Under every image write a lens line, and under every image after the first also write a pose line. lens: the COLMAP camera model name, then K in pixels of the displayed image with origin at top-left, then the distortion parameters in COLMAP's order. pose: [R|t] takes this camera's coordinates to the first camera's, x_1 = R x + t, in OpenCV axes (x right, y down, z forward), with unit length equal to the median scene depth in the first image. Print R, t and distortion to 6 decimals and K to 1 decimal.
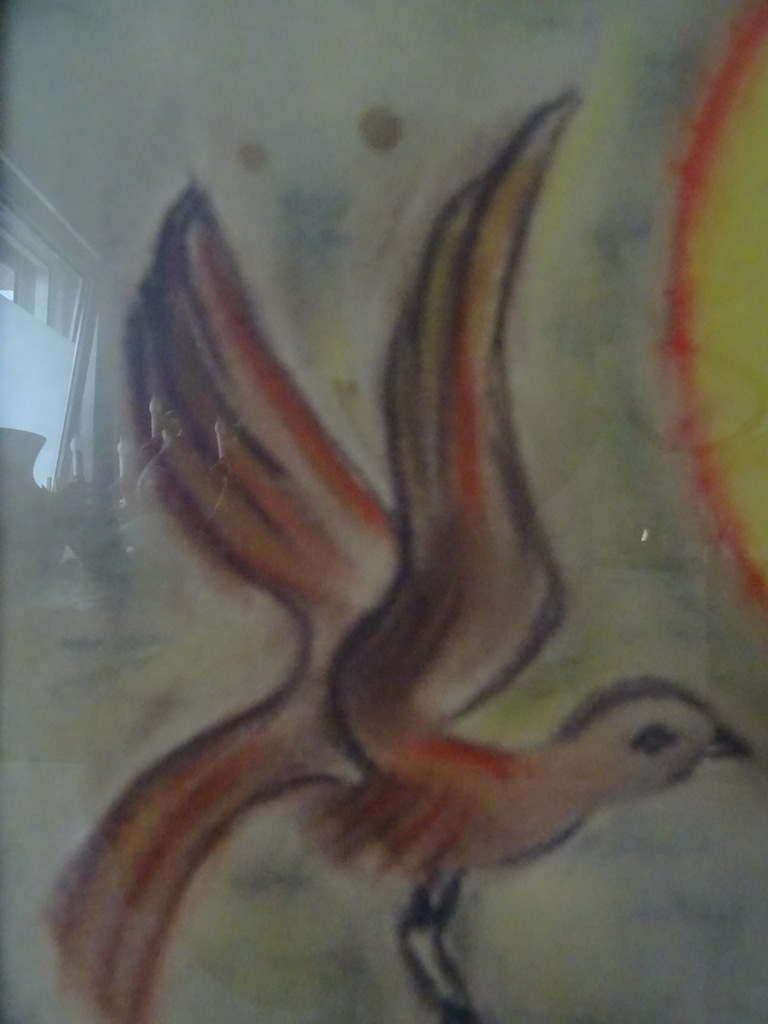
lens RADIAL K [[720.0, 0, 382.1], [0, 720.0, 520.8], [0, 0, 1]] dist [0.008238, -0.017333]
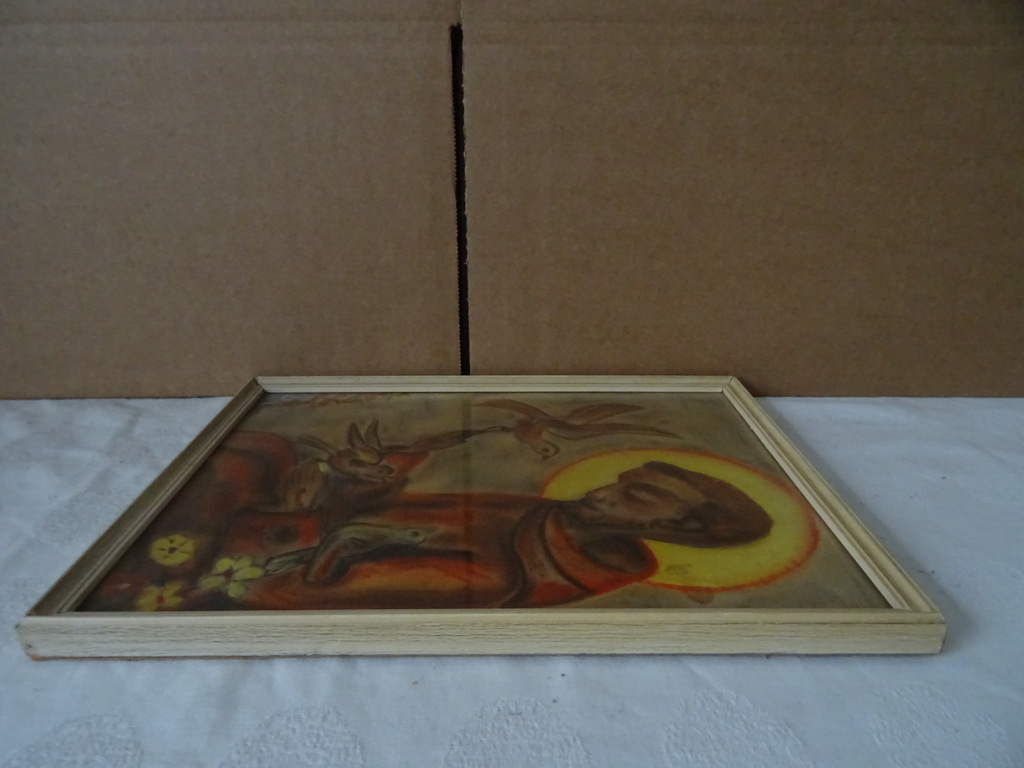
lens RADIAL K [[720.0, 0, 513.8], [0, 720.0, 382.5], [0, 0, 1]] dist [0.008238, -0.017333]
pose [[0.044626, 0.330723, -0.942672, 4.385979], [-0.998193, -0.023257, -0.055414, 0.752929], [-0.040251, 0.943441, 0.329087, -0.830538]]
